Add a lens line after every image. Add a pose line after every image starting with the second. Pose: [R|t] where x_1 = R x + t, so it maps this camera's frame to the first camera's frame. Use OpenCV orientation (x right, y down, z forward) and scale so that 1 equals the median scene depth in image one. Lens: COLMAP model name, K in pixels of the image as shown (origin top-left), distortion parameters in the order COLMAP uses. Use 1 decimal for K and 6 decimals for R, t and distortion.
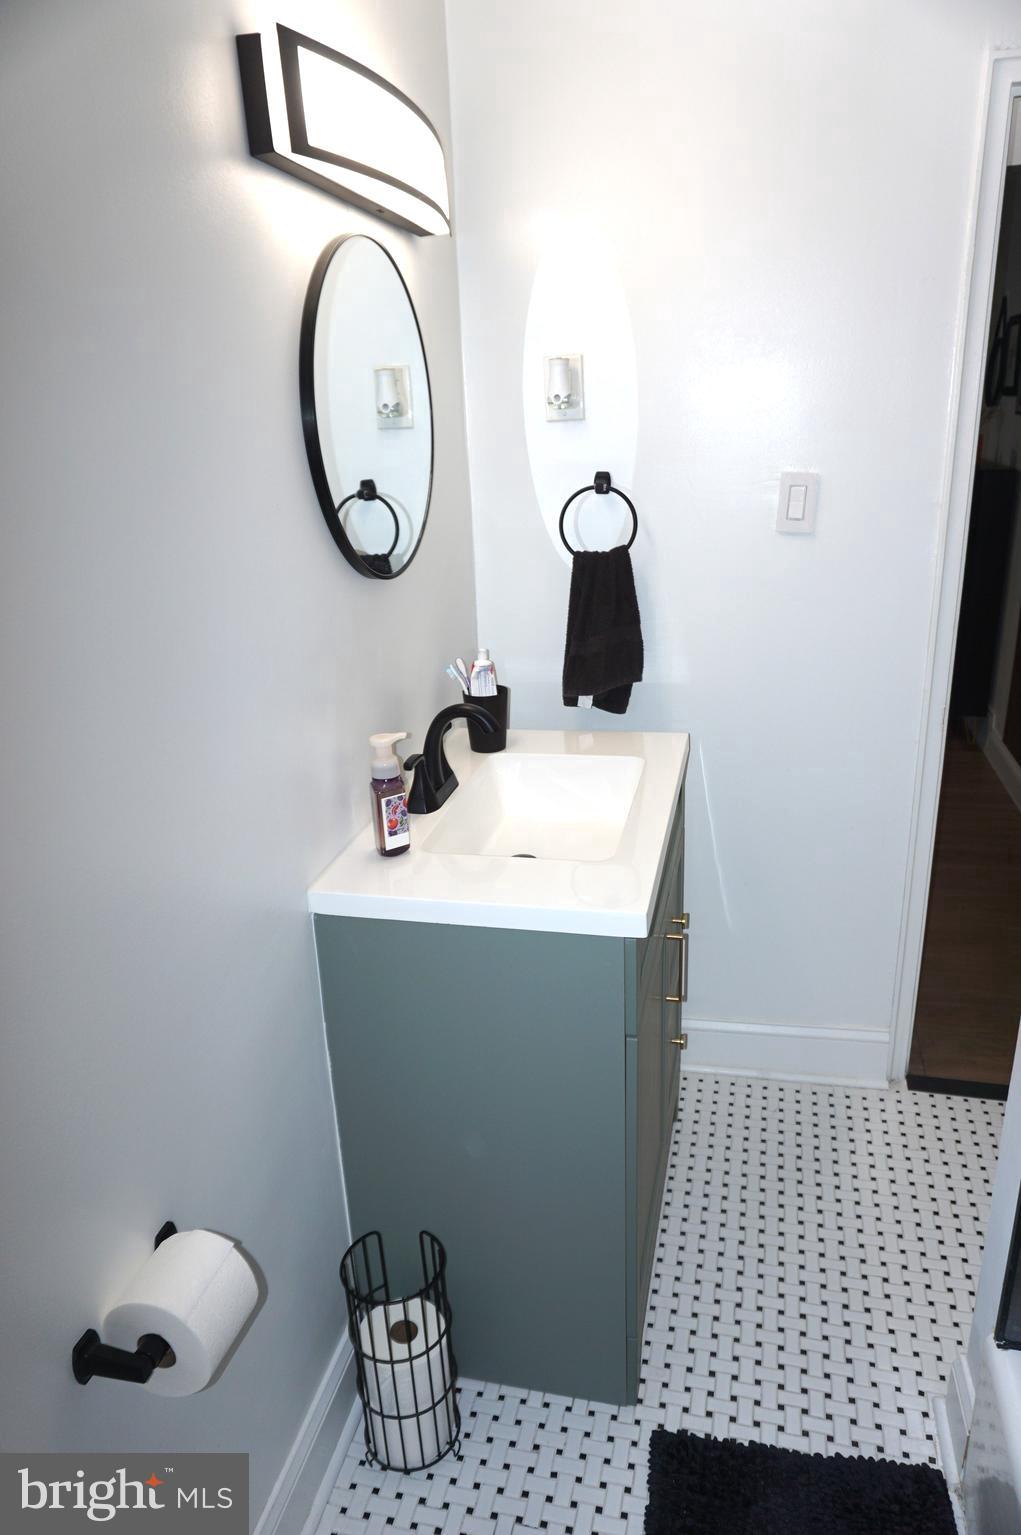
lens RADIAL K [[1023.6, 0, 514.2], [0, 1023.6, 772.6], [0, 0, 1]] dist [-0.046965, 0.022043]
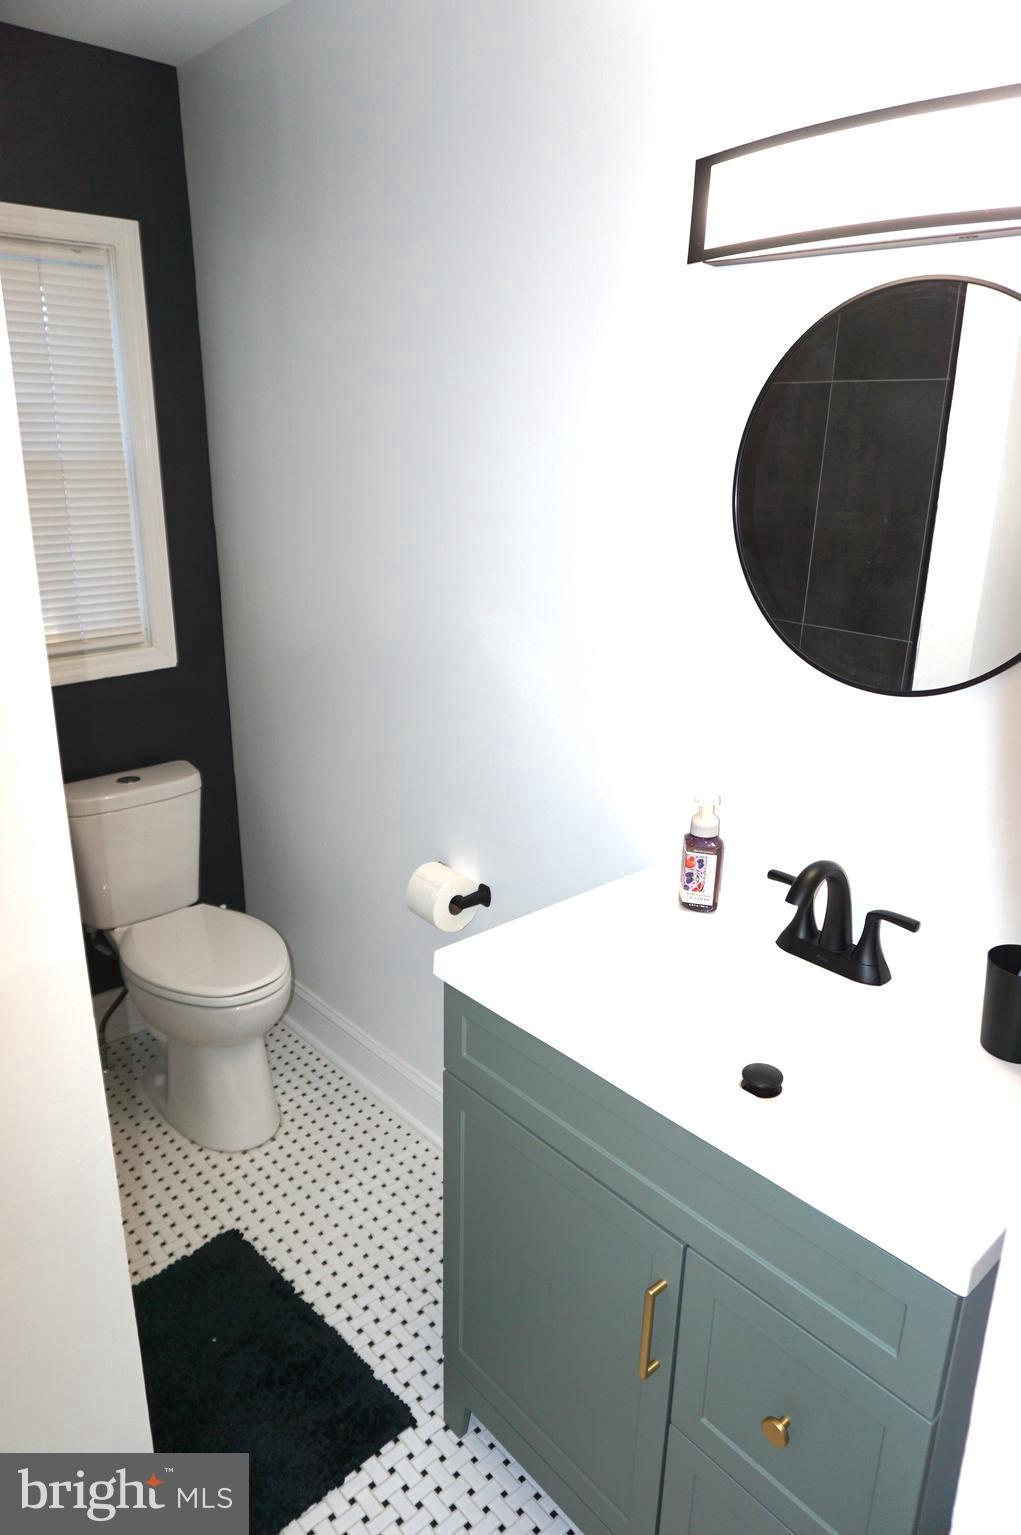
lens RADIAL K [[1023.6, 0, 511.6], [0, 1023.6, 764.8], [0, 0, 1]] dist [-0.046965, 0.022043]
pose [[-0.575603, 0.279321, -0.768544, 0.725014], [-0.279566, 0.816000, 0.505951, -0.493137], [0.768455, 0.506086, -0.391604, 1.173262]]
